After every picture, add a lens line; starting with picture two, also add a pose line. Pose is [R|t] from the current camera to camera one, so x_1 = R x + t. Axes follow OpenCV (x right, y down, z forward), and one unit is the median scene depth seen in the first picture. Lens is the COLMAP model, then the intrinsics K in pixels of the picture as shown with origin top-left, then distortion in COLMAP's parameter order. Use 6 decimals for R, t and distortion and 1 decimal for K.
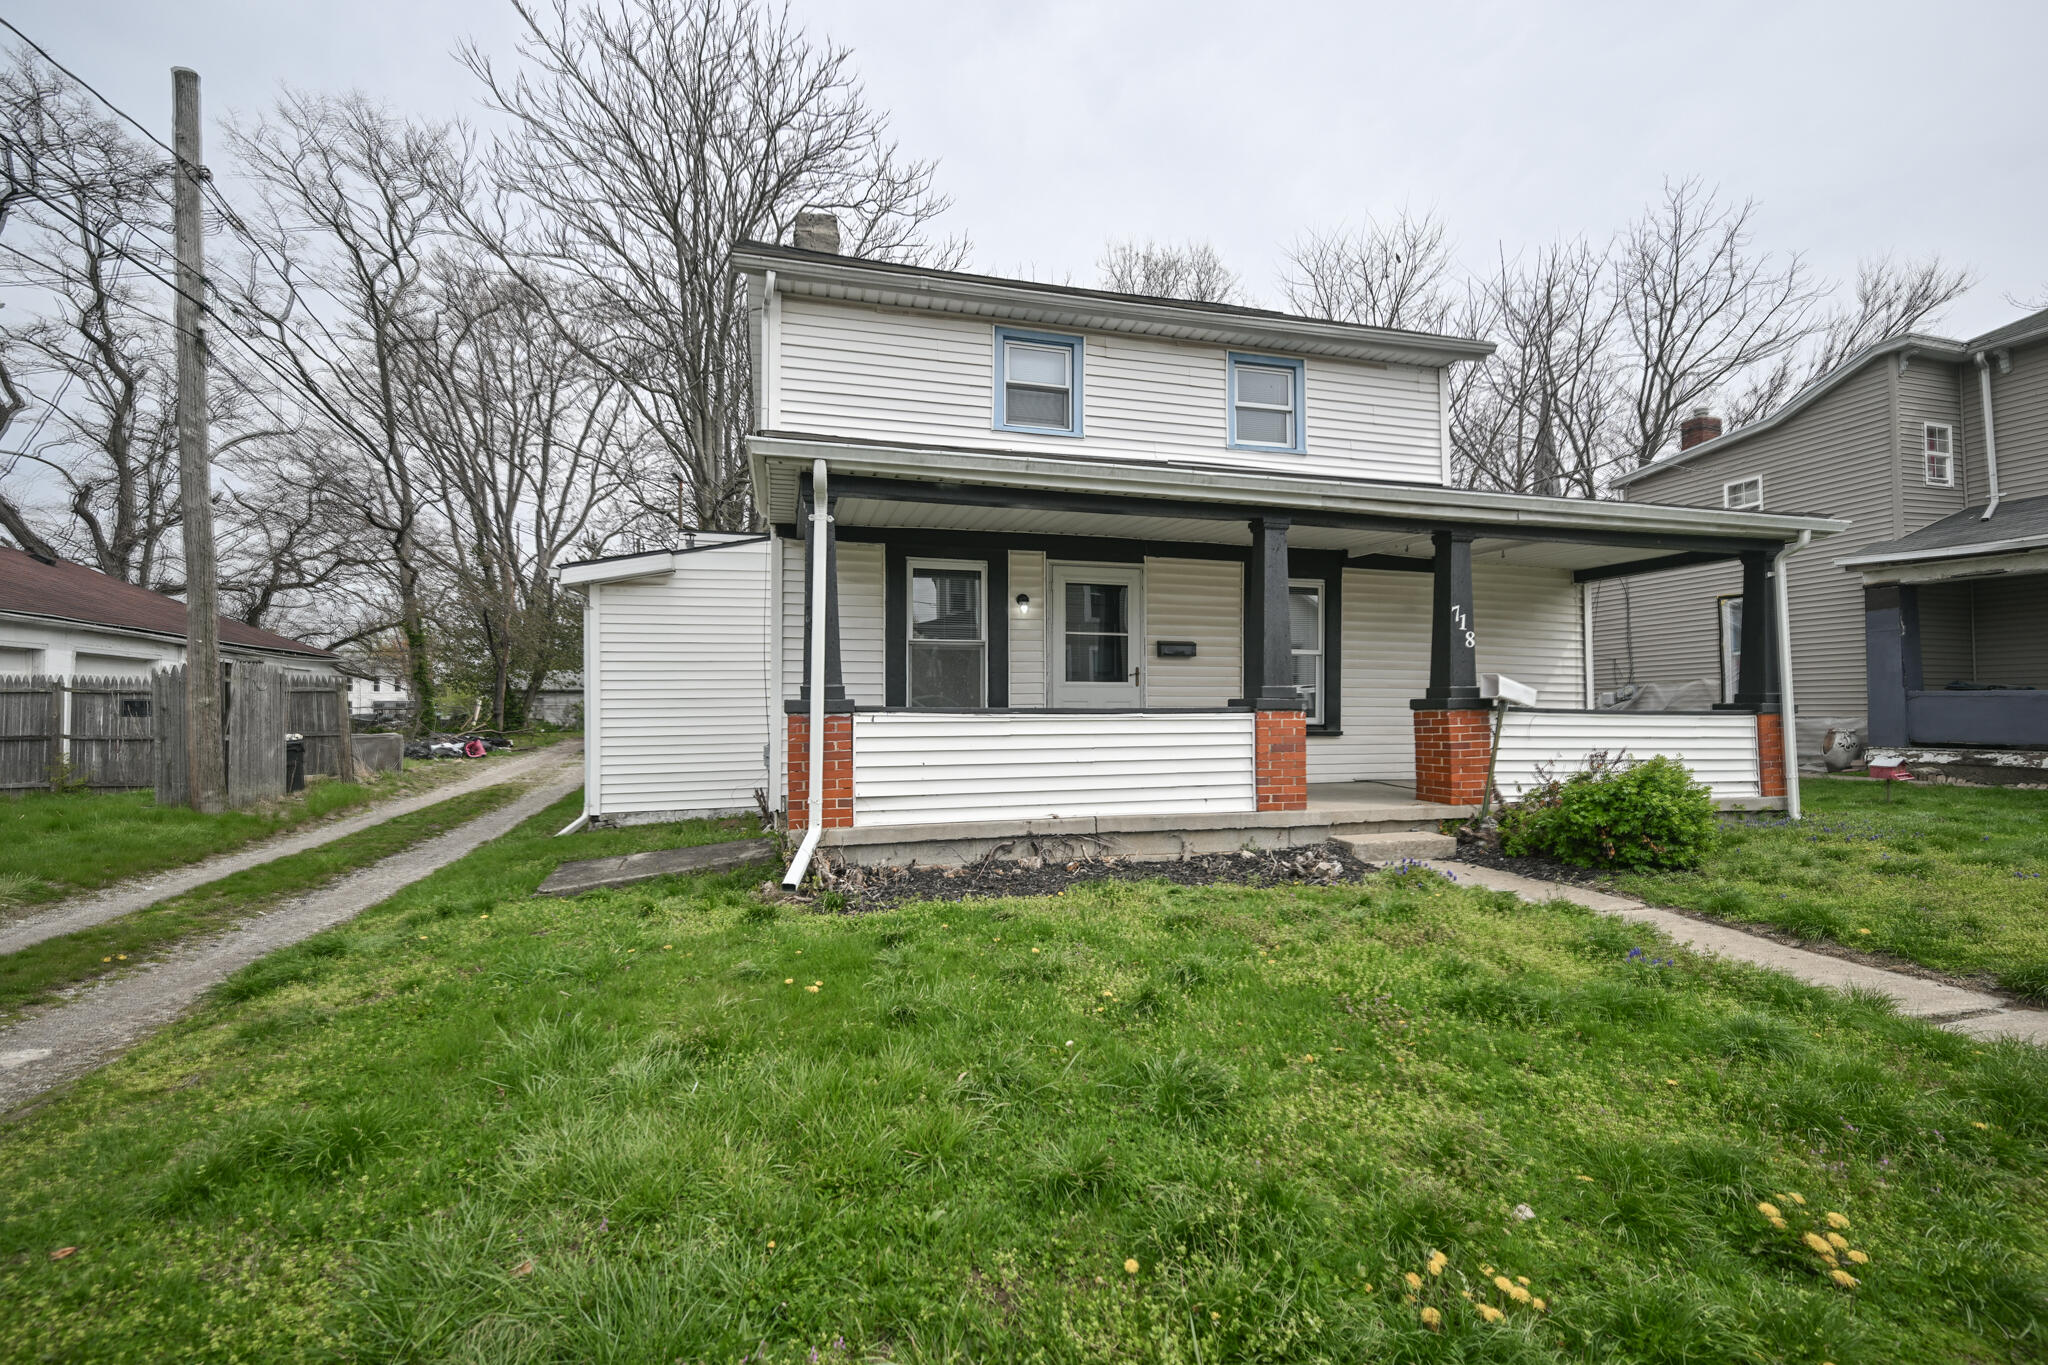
lens RADIAL K [[895.7, 0, 1031.7], [0, 895.7, 678.8], [0, 0, 1]] dist [-0.000343, 0.000079]
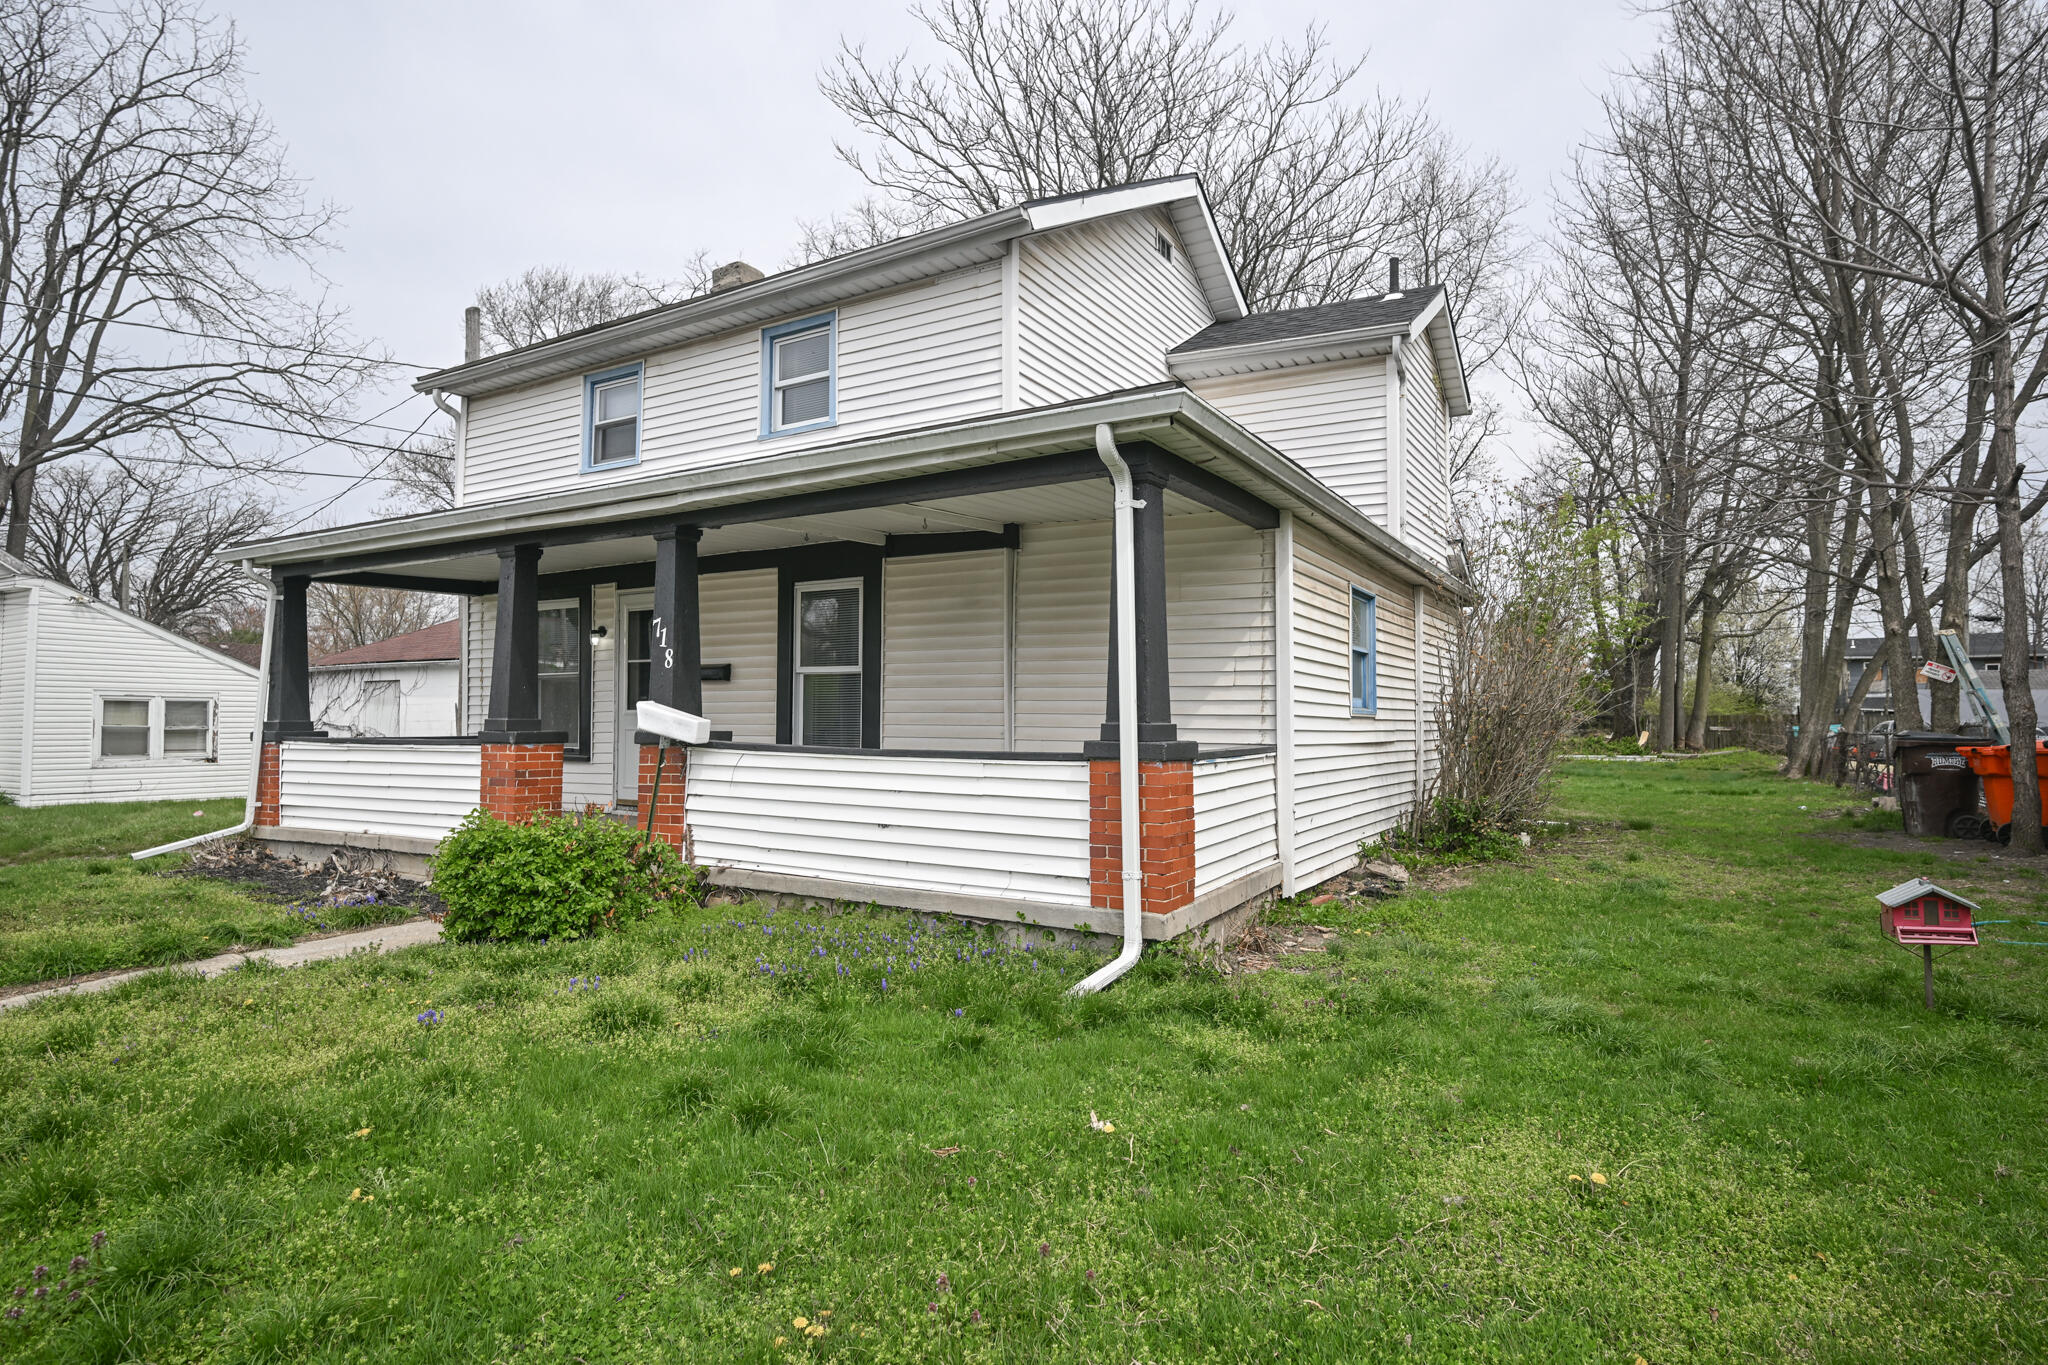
lens RADIAL K [[1098.1, 0, 1027.9], [0, 1098.1, 677.8], [0, 0, 1]] dist [0.000760, 0.000086]
pose [[0.688769, -0.029257, -0.724390, 1.241258], [0.024939, 0.999550, -0.016658, -0.001359], [0.724552, -0.006592, 0.689189, 0.477476]]
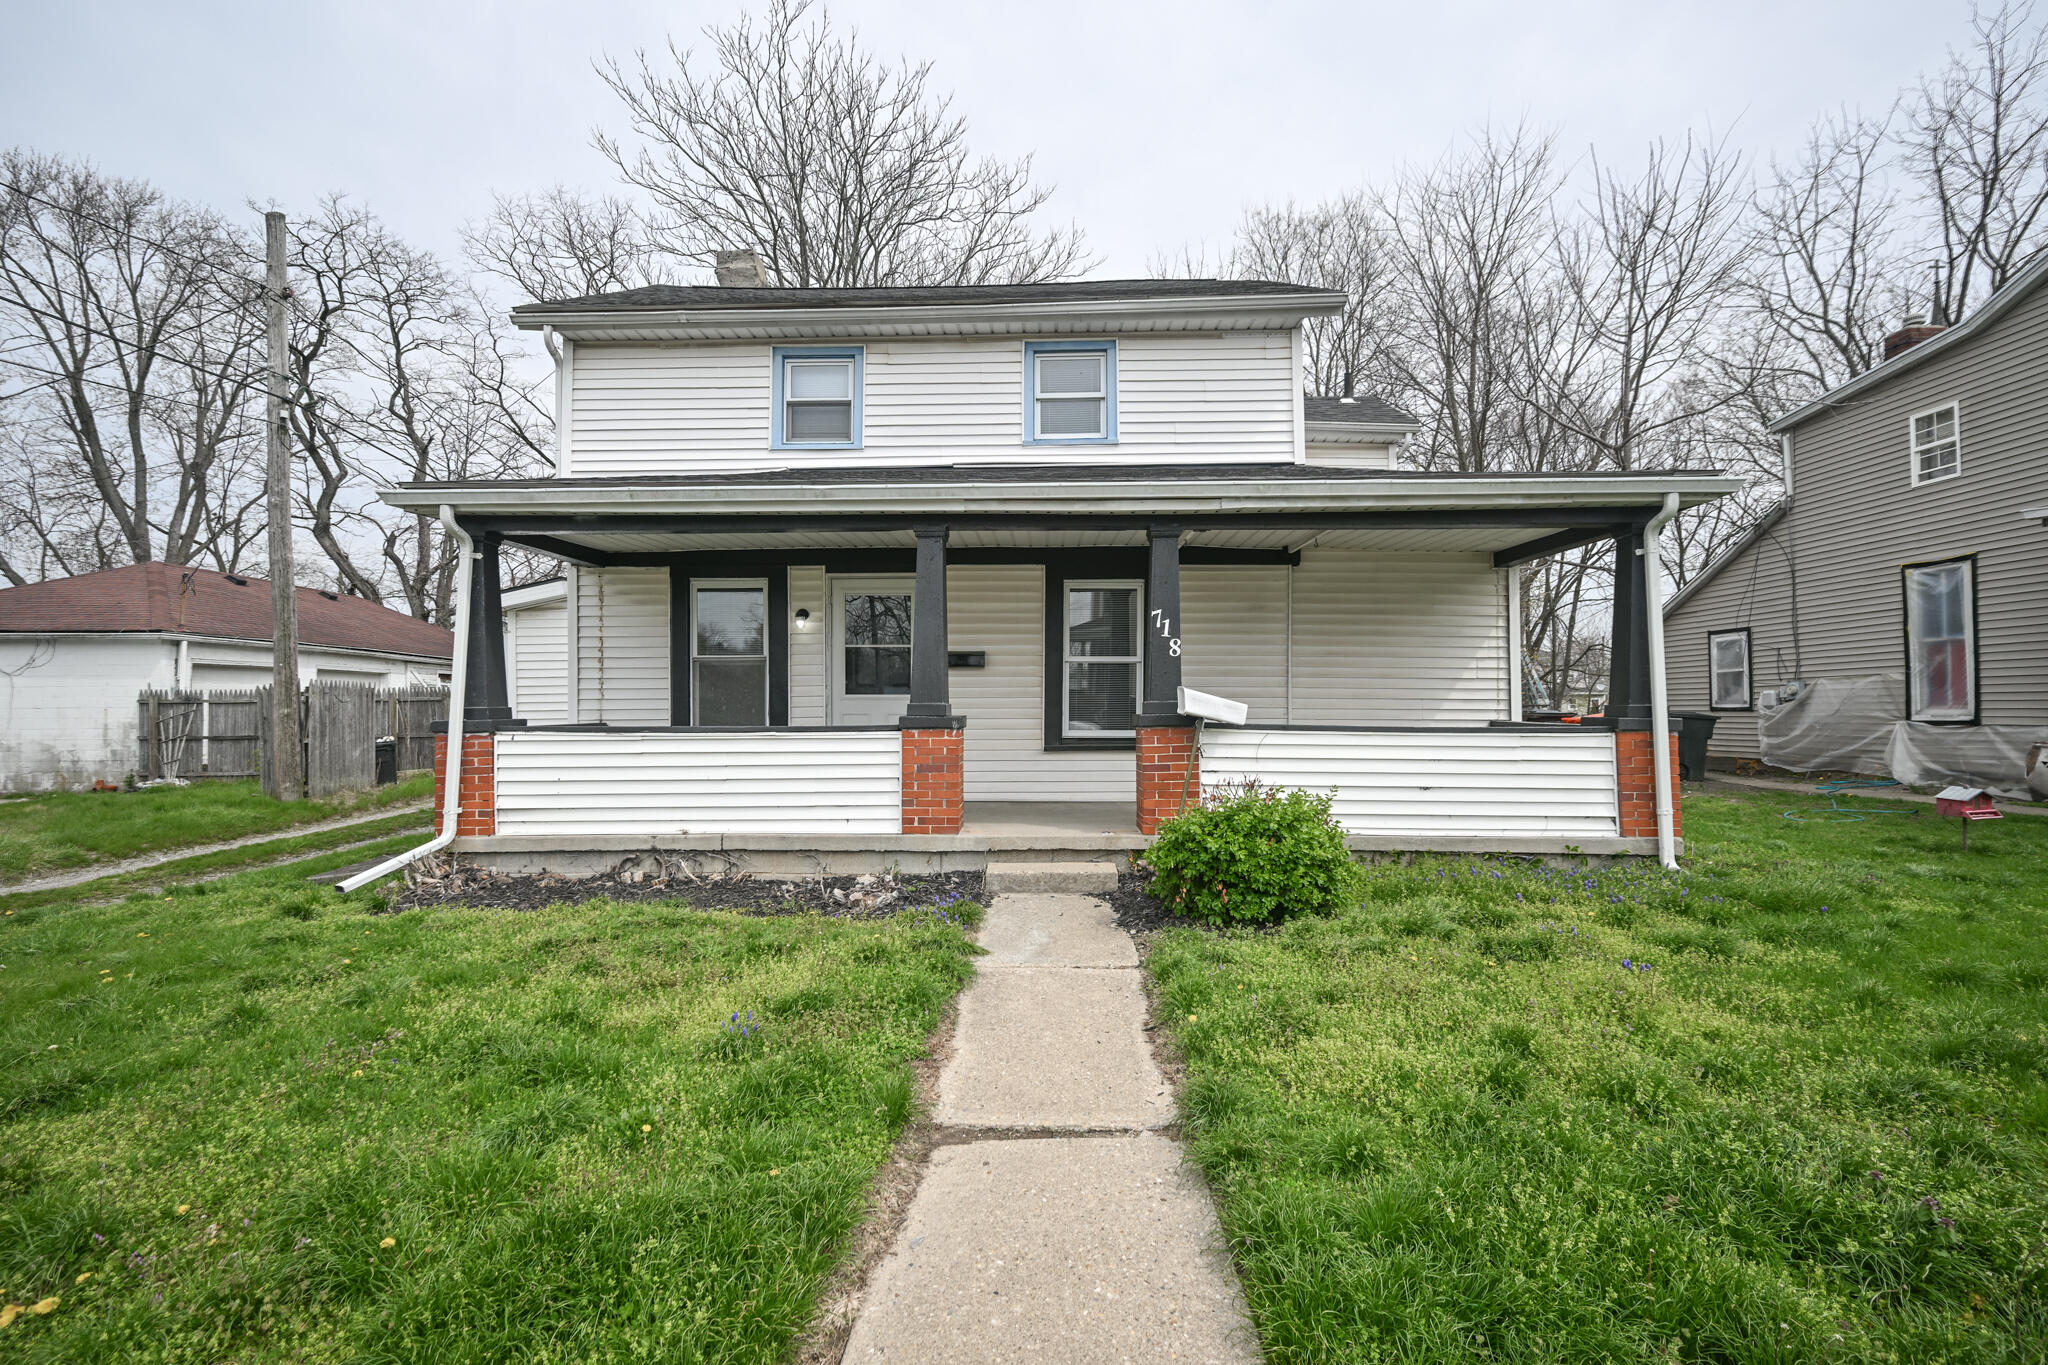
lens RADIAL K [[906.7, 0, 1029.7], [0, 906.7, 683.4], [0, 0, 1]] dist [-0.000620, 0.001128]
pose [[0.957287, -0.009740, -0.288974, 0.529214], [0.013213, 0.999862, 0.010073, -0.016833], [0.288836, -0.013461, 0.957284, 0.088868]]
